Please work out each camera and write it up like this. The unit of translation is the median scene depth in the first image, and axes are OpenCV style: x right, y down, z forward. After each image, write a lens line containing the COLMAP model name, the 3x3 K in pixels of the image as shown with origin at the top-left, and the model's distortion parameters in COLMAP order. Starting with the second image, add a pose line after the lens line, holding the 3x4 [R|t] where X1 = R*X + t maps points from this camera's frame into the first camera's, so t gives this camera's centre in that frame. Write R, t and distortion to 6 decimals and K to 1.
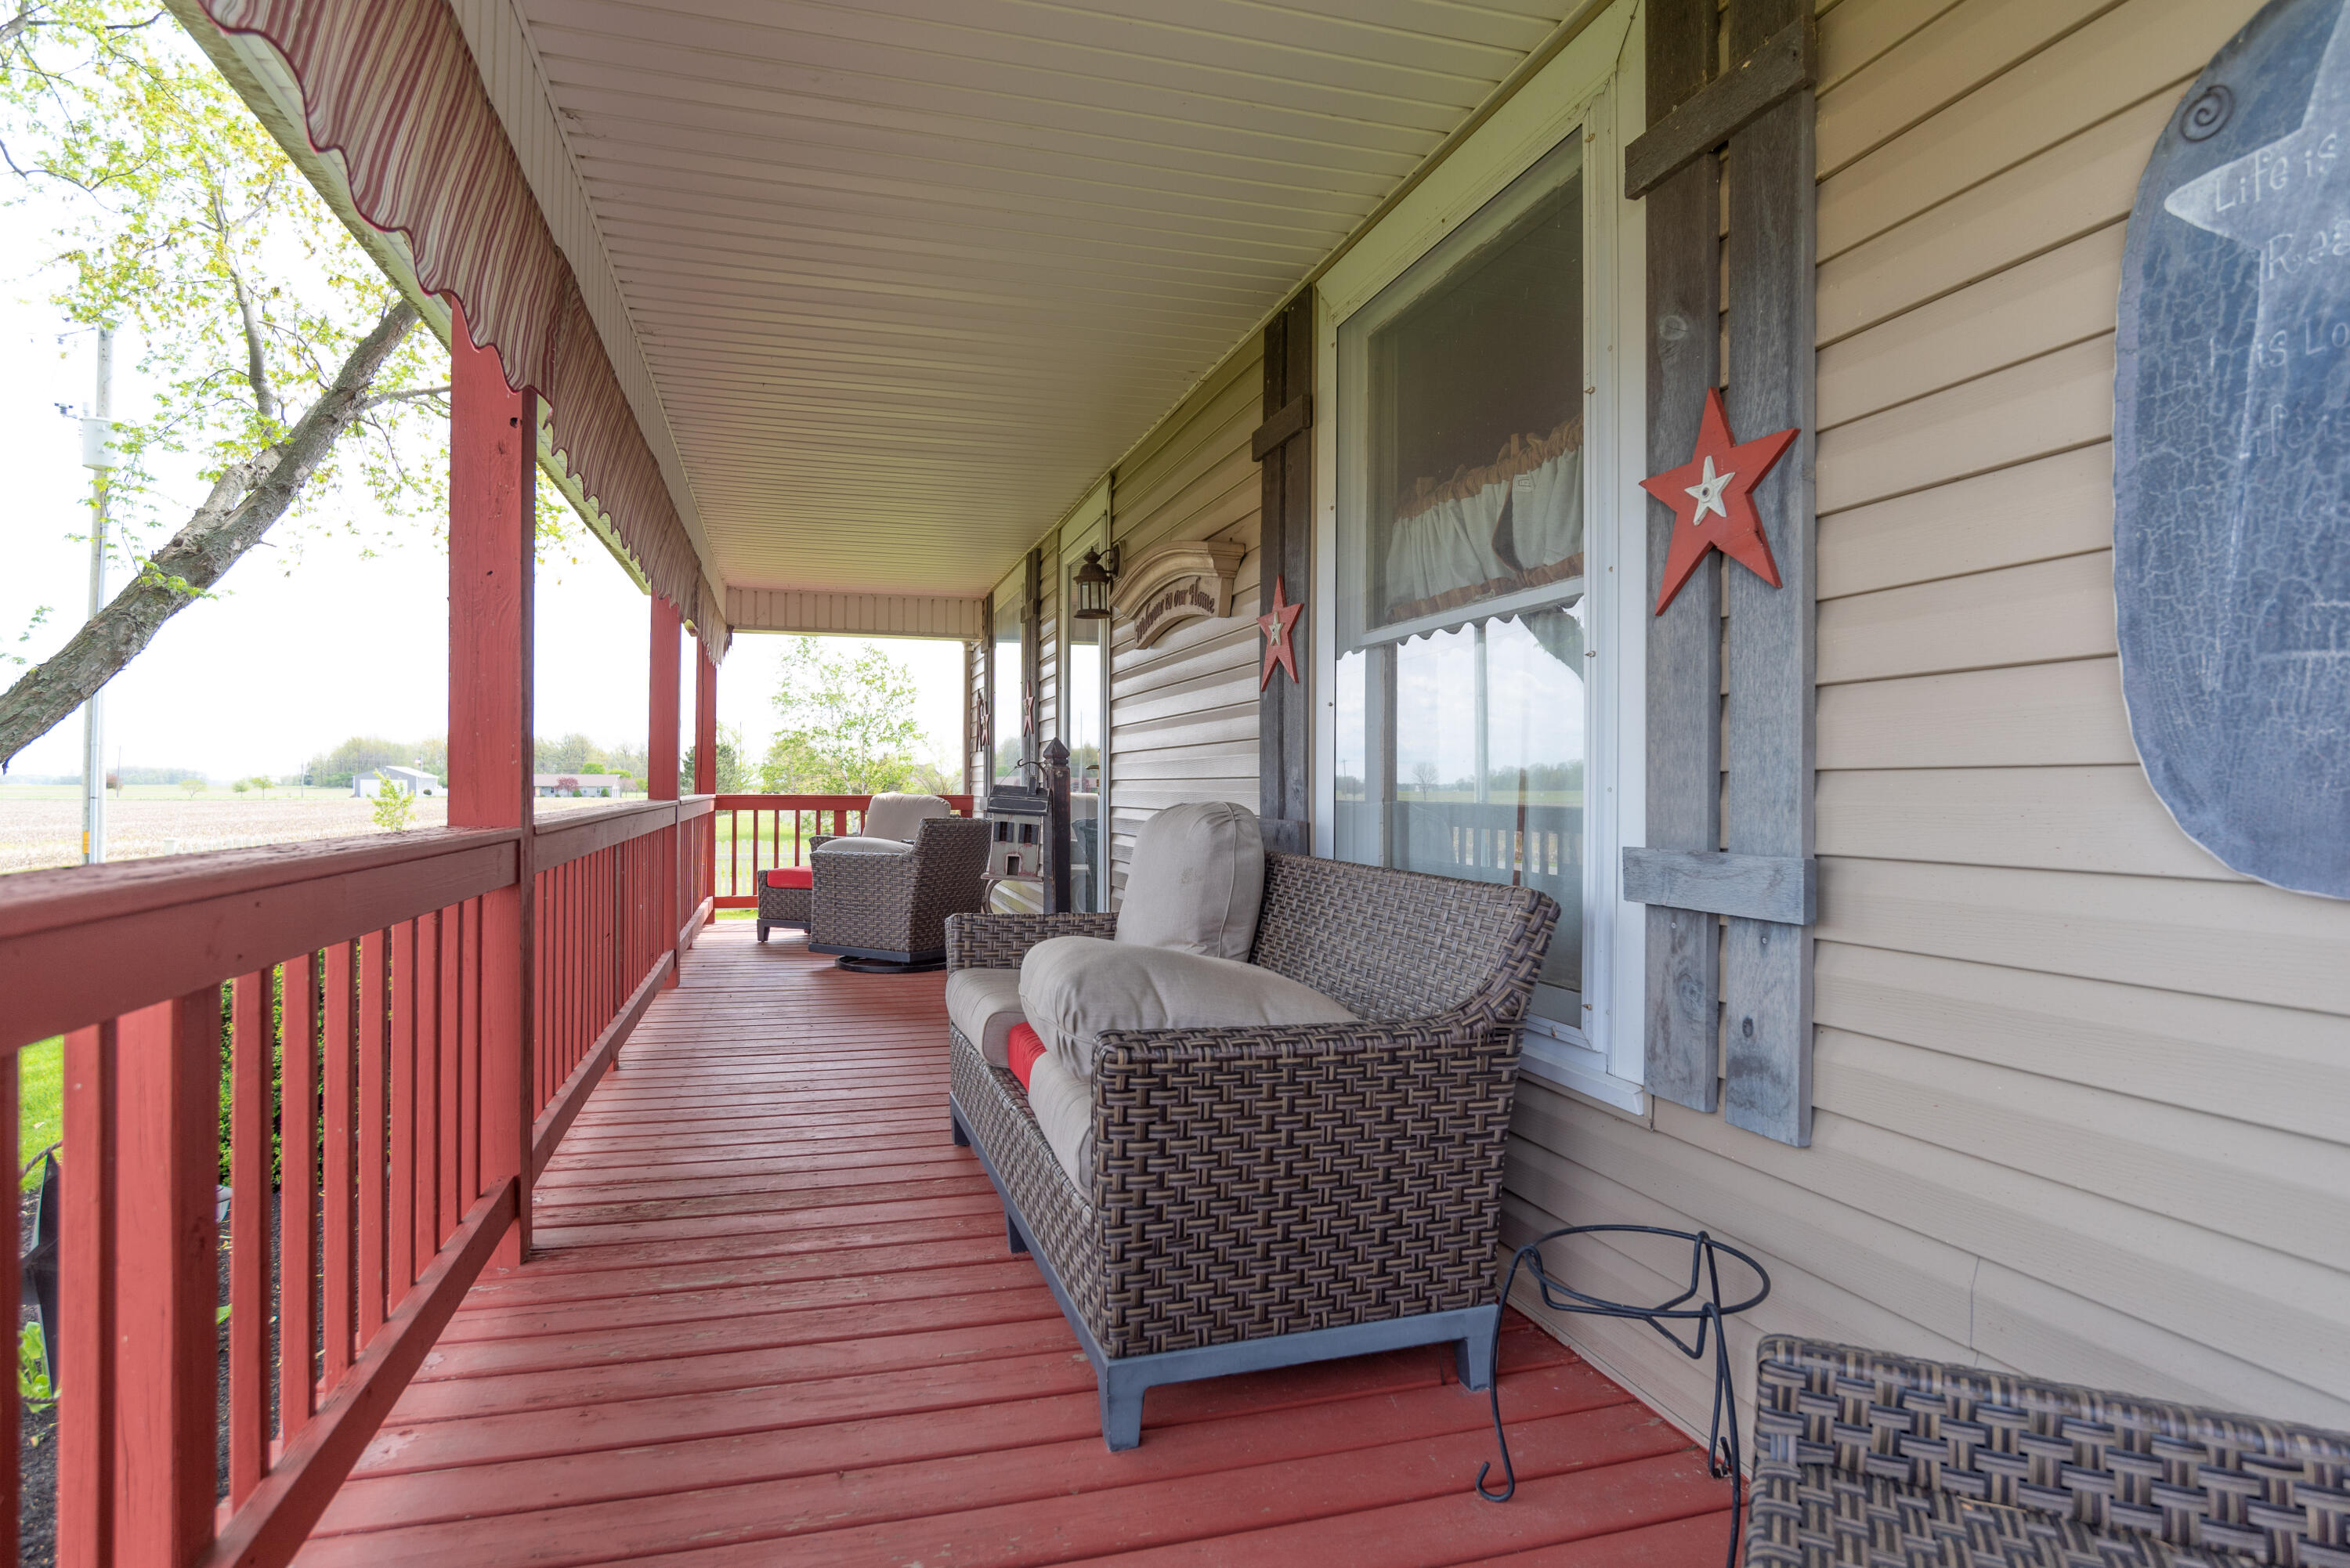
lens RADIAL K [[1233.9, 0, 1165.0], [0, 1233.9, 782.6], [0, 0, 1]] dist [-0.003486, 0.002133]
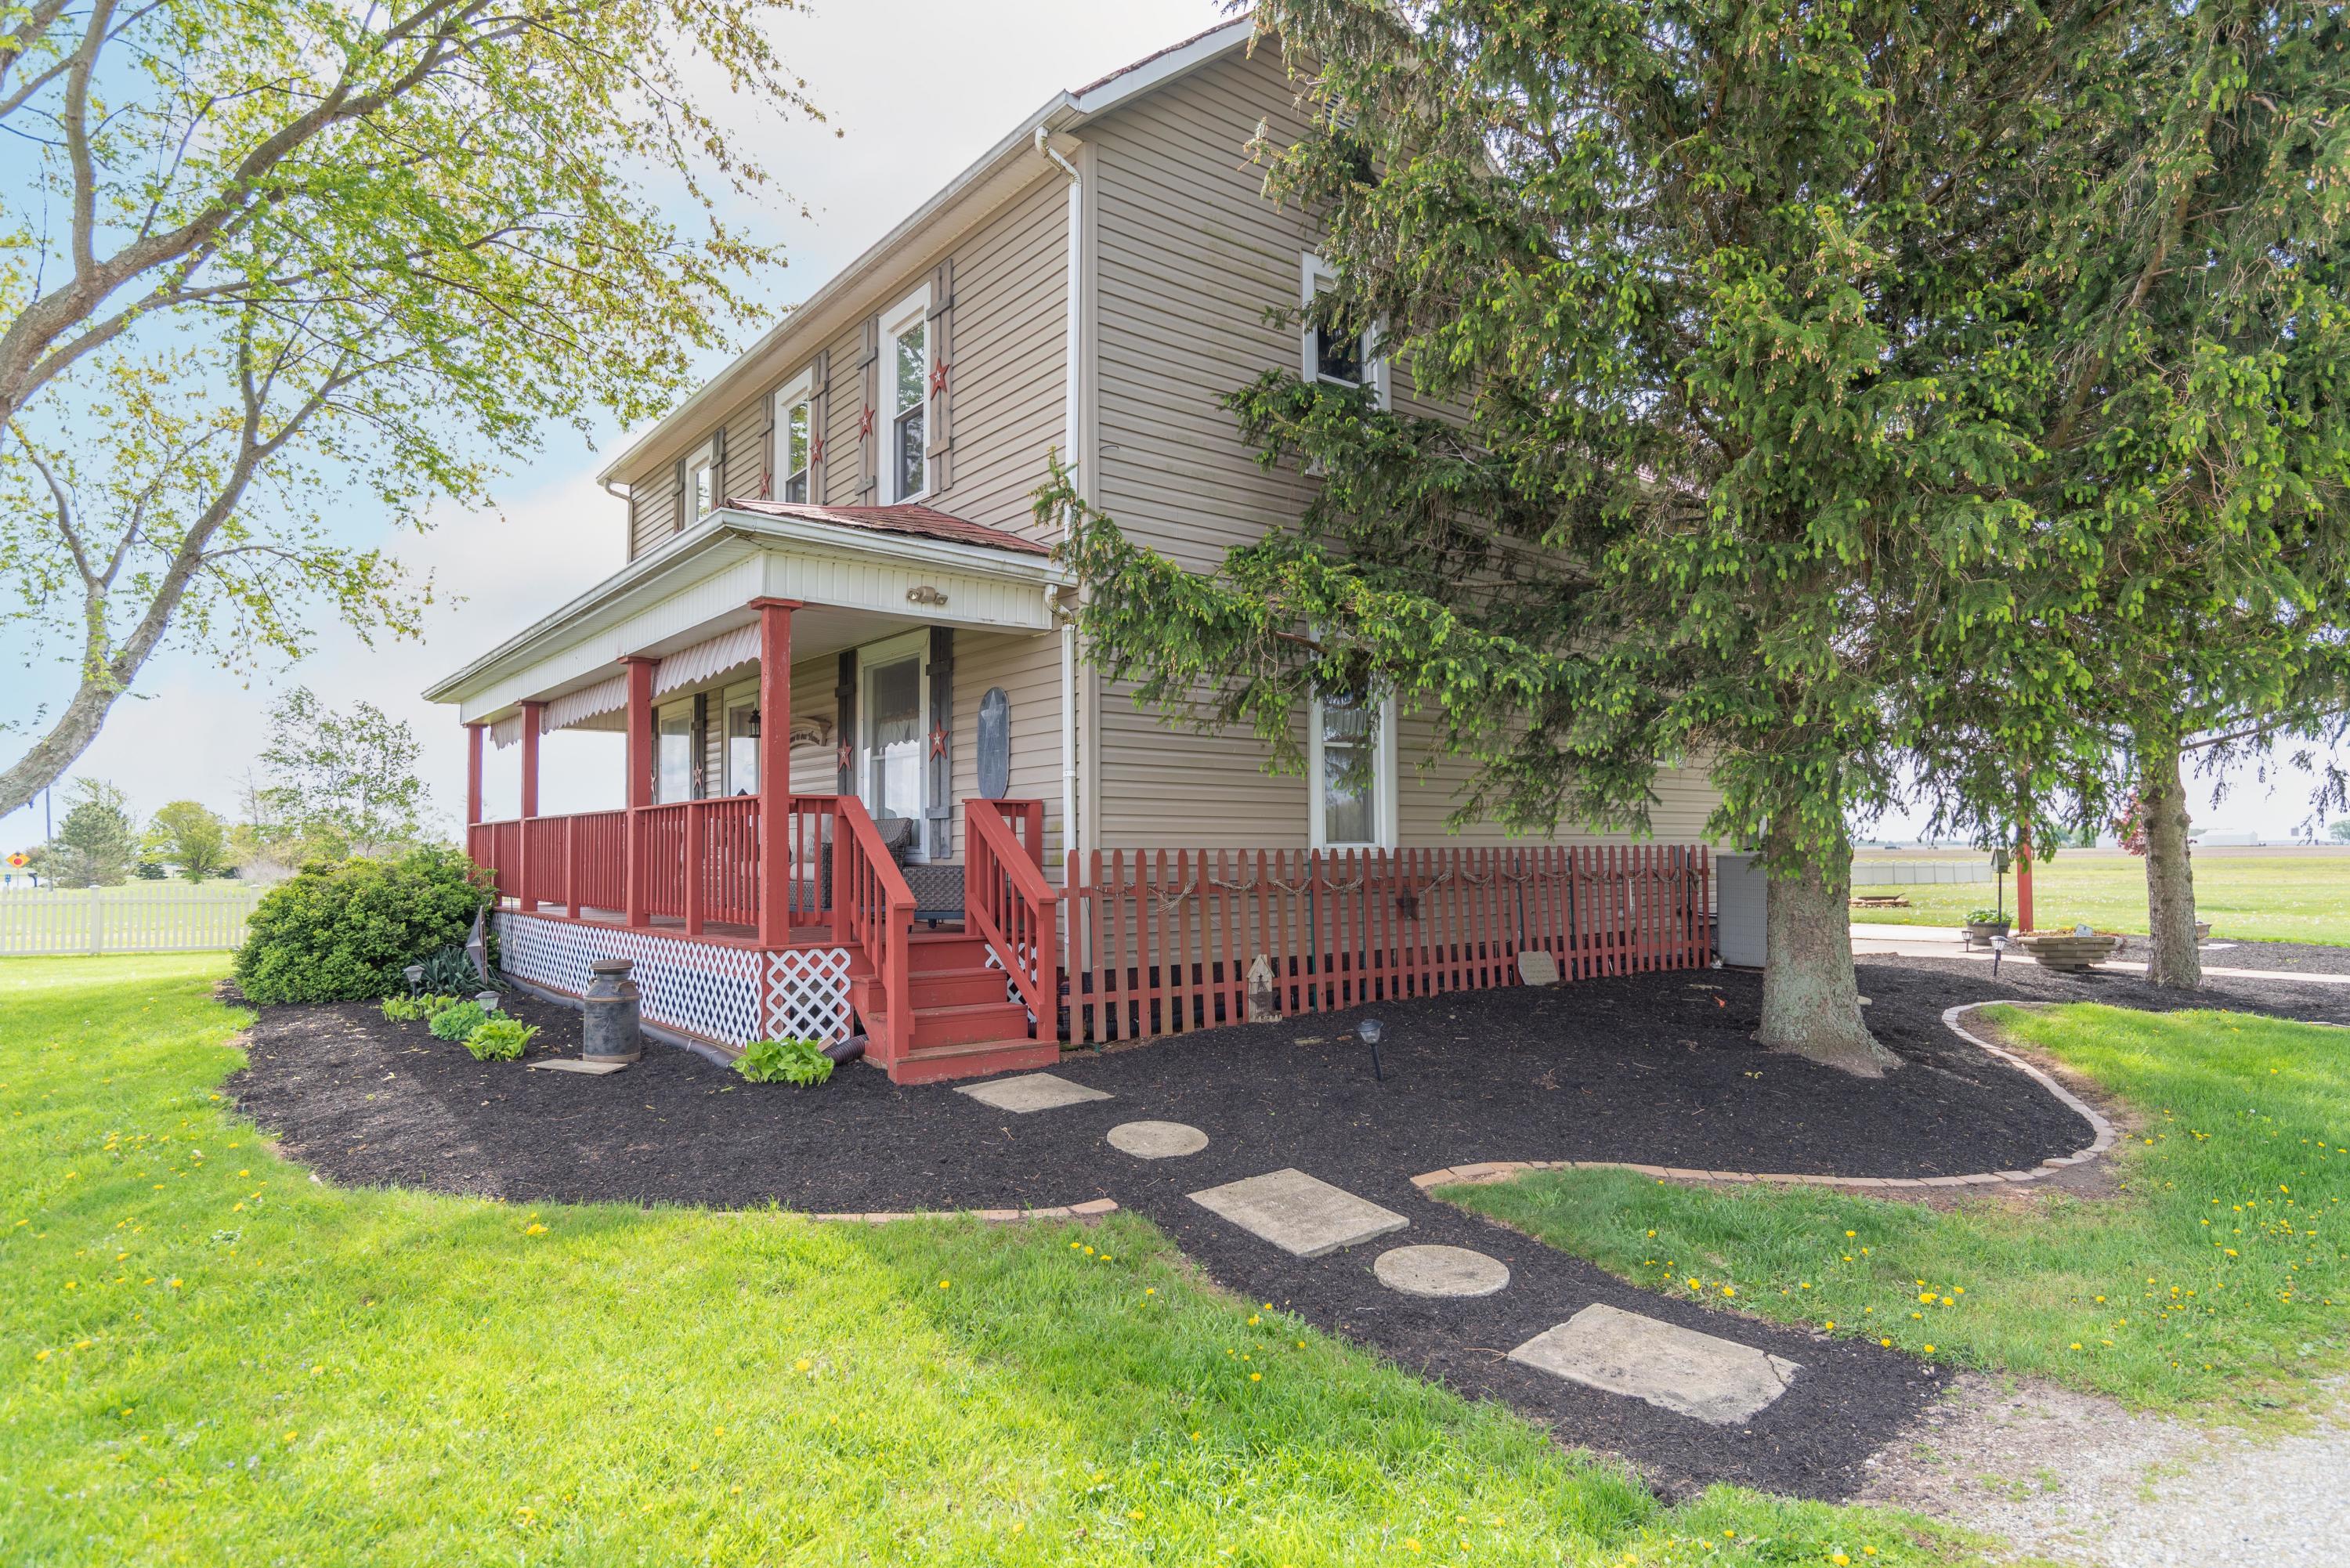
lens RADIAL K [[1334.2, 0, 1166.9], [0, 1334.2, 790.8], [0, 0, 1]] dist [-0.003144, -0.000249]
pose [[0.928627, 0.010497, 0.370867, -0.366613], [0.007178, 0.998904, -0.046248, 0.123245], [-0.370946, 0.045609, 0.927534, -2.228586]]
